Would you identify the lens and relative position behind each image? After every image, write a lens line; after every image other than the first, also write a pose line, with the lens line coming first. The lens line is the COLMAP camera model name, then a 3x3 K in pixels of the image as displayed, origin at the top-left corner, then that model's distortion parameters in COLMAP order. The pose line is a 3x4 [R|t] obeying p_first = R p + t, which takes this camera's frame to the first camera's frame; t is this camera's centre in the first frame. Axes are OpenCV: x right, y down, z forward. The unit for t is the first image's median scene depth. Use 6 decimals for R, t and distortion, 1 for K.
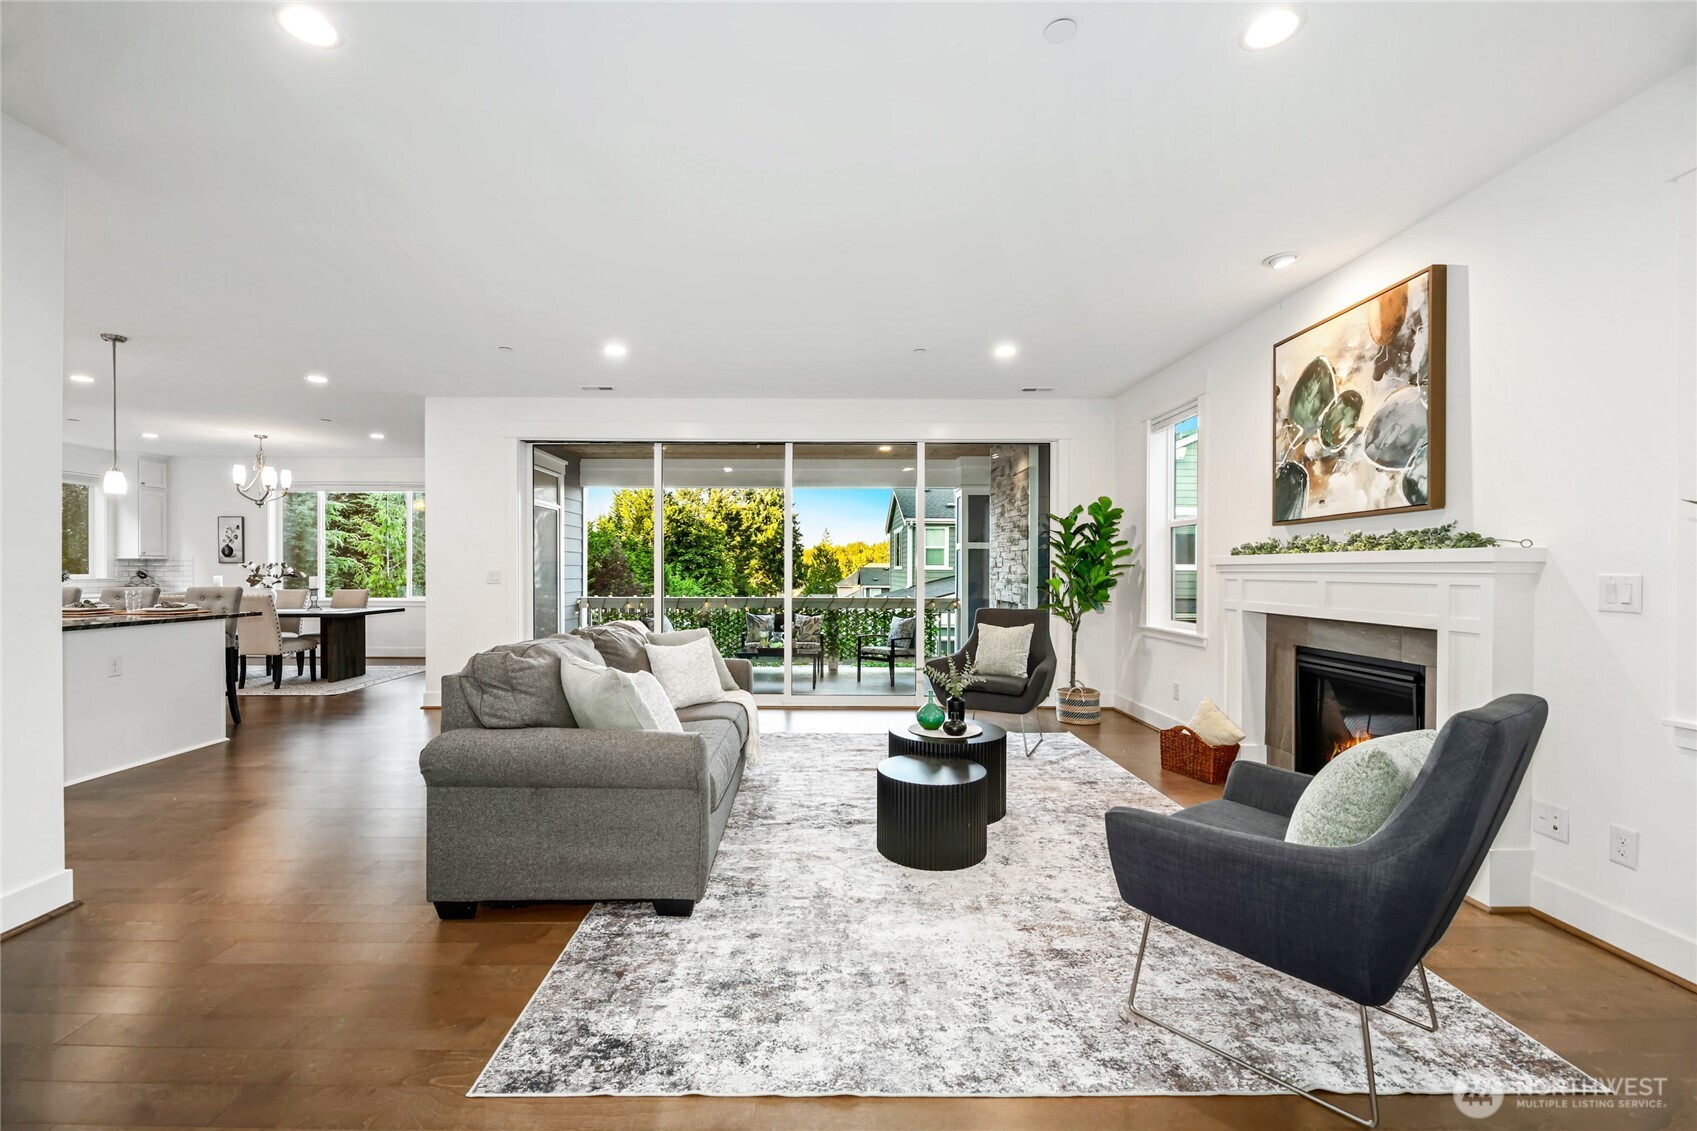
lens RADIAL K [[680.3, 0, 837.2], [0, 680.3, 569.2], [0, 0, 1]] dist [-0.000205, -0.000029]
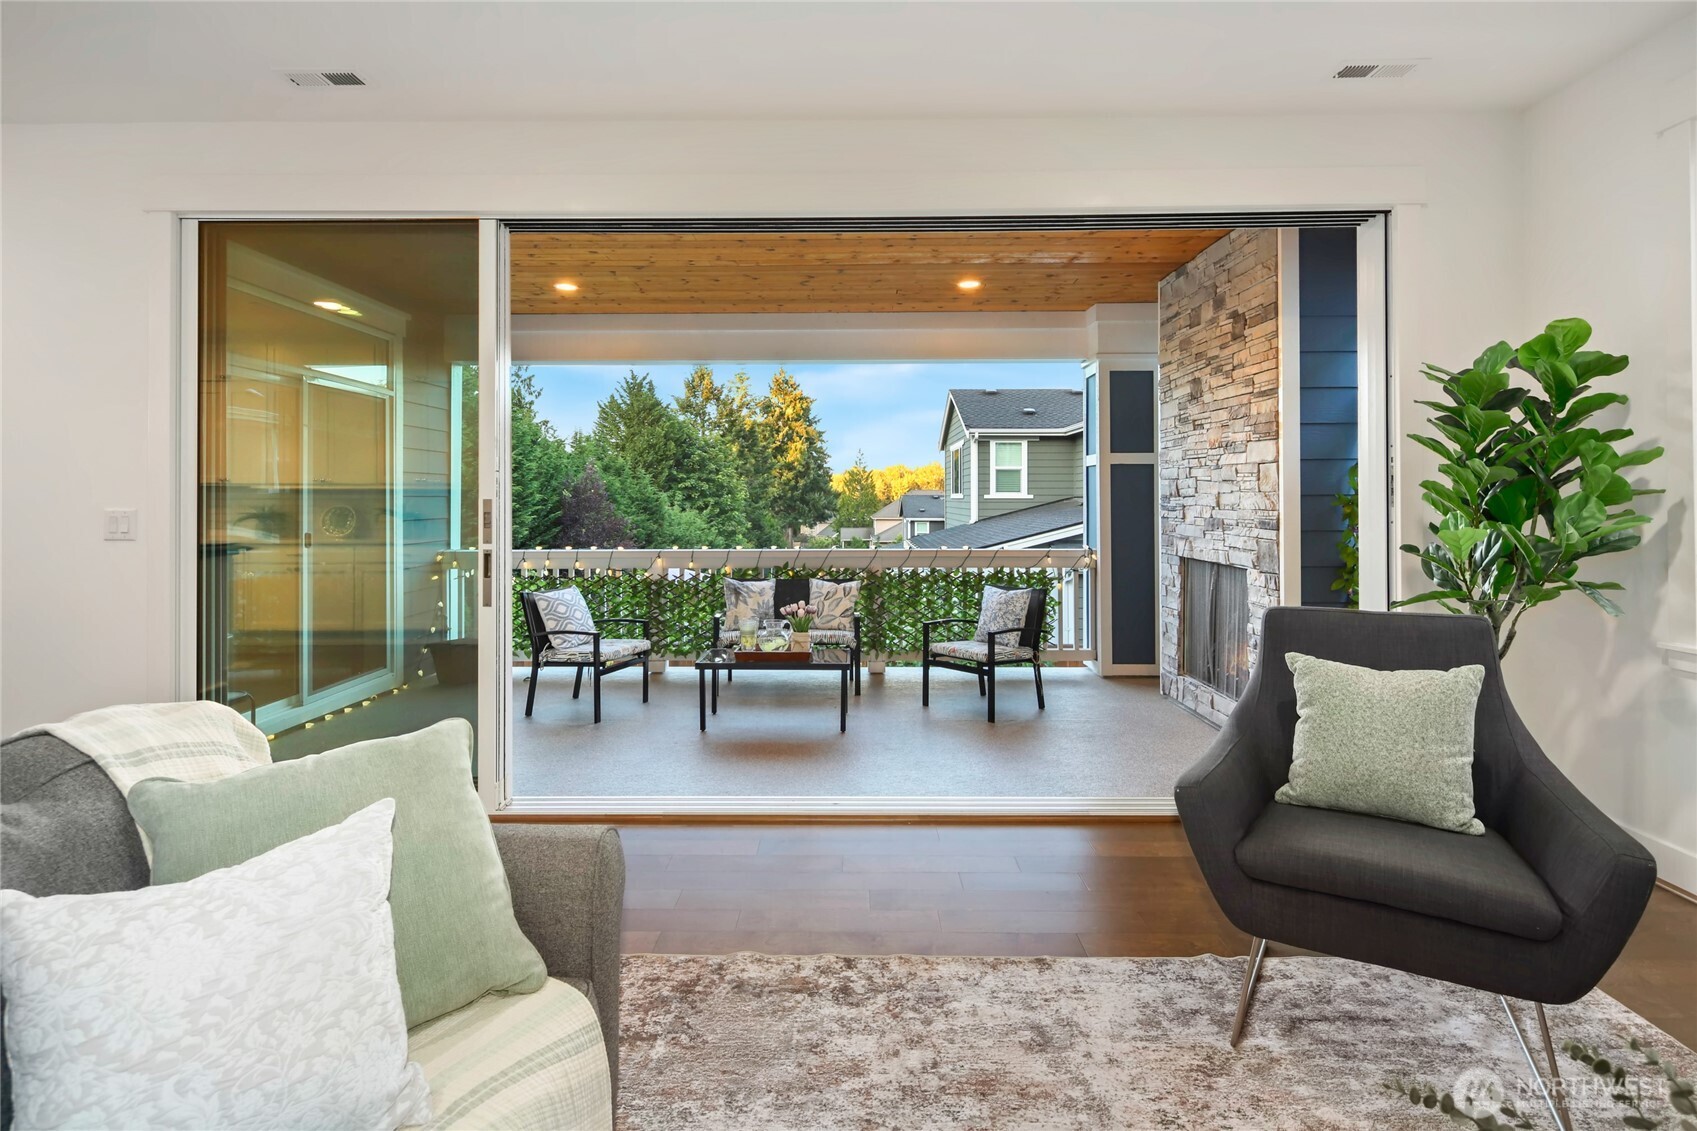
lens RADIAL K [[818.2, 0, 849.9], [0, 818.2, 490.6], [0, 0, 1]] dist [0.000019, -0.000003]
pose [[0.999577, -0.005036, -0.028646, -0.008247], [0.004797, 0.999953, -0.008414, -0.002831], [0.028687, 0.008273, 0.999554, 0.298848]]
